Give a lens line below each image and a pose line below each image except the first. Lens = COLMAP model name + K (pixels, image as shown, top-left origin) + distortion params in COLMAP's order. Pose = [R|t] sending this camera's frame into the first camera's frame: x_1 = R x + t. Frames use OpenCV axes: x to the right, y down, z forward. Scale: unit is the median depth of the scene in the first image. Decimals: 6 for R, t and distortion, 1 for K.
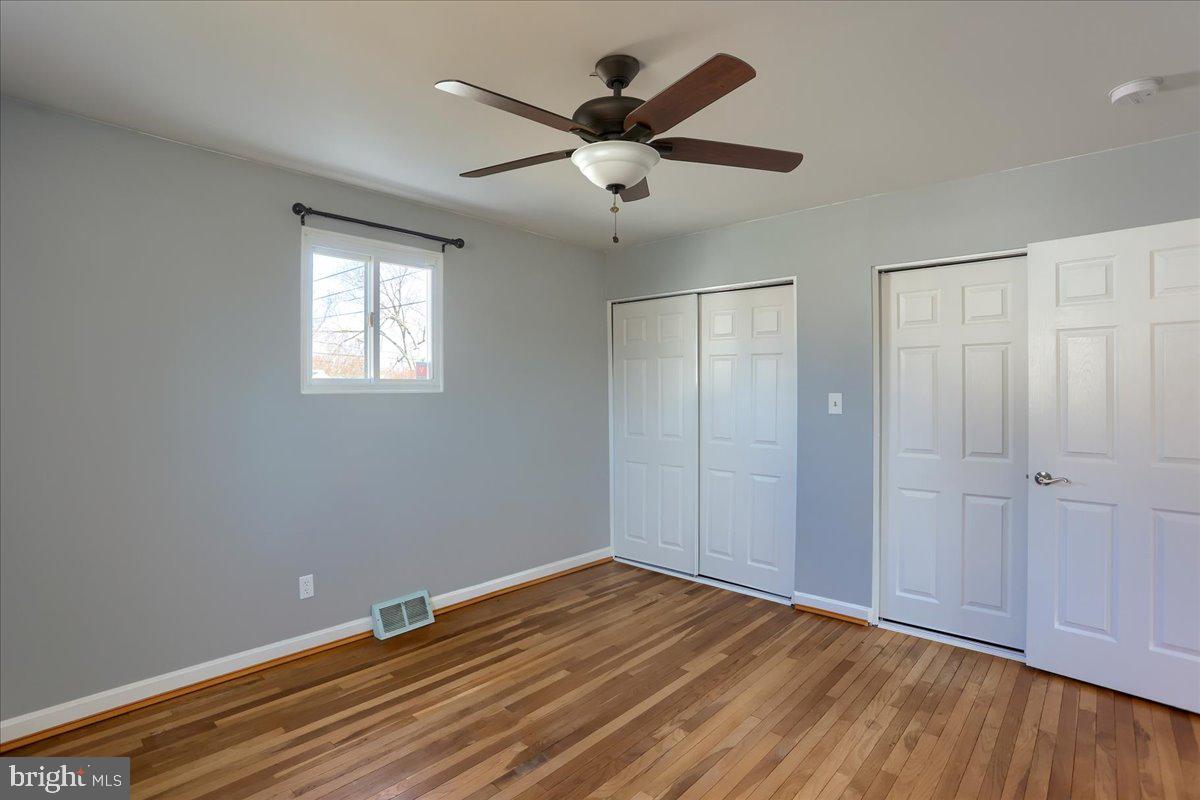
lens RADIAL K [[595.1, 0, 593.5], [0, 595.1, 395.0], [0, 0, 1]] dist [-0.079820, 0.035599]
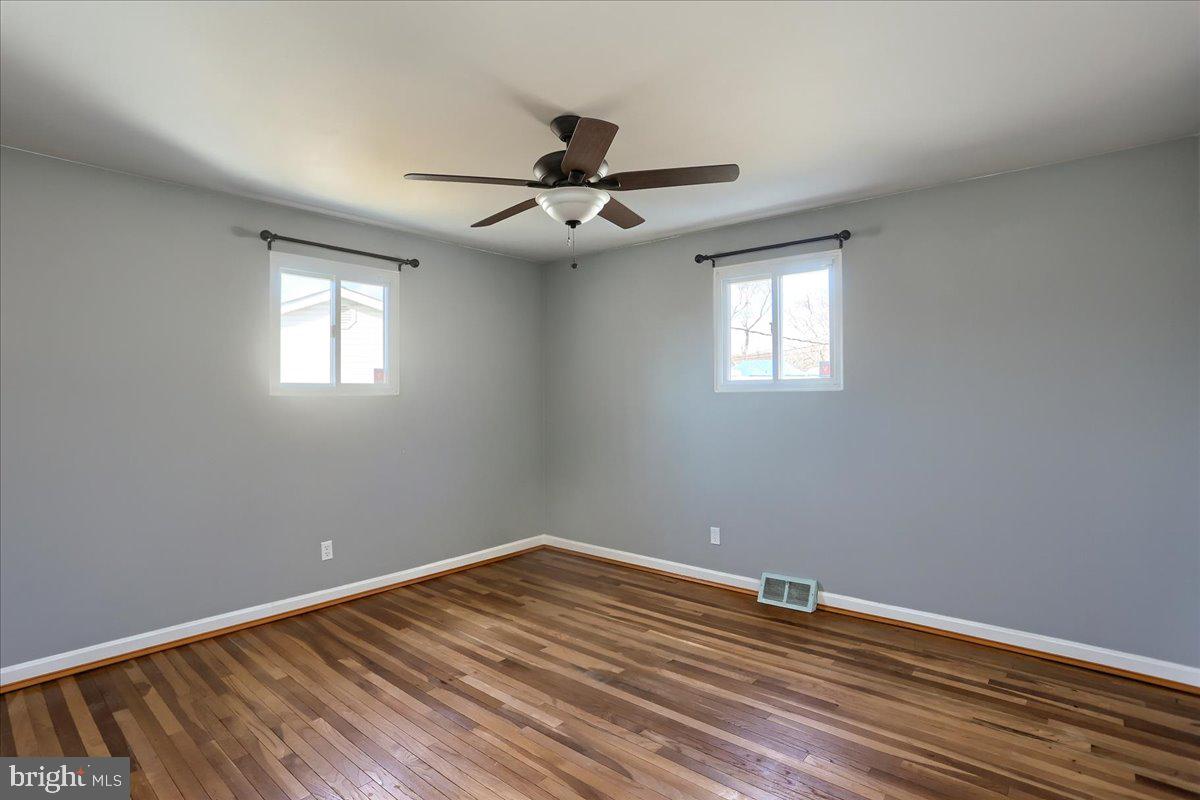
lens RADIAL K [[595.1, 0, 593.5], [0, 595.1, 395.0], [0, 0, 1]] dist [-0.079820, 0.035599]
pose [[0.003751, -0.002893, -0.999989, 0.791563], [0.008939, 0.999956, -0.002860, 0.004181], [0.999953, -0.008928, 0.003776, 0.646405]]
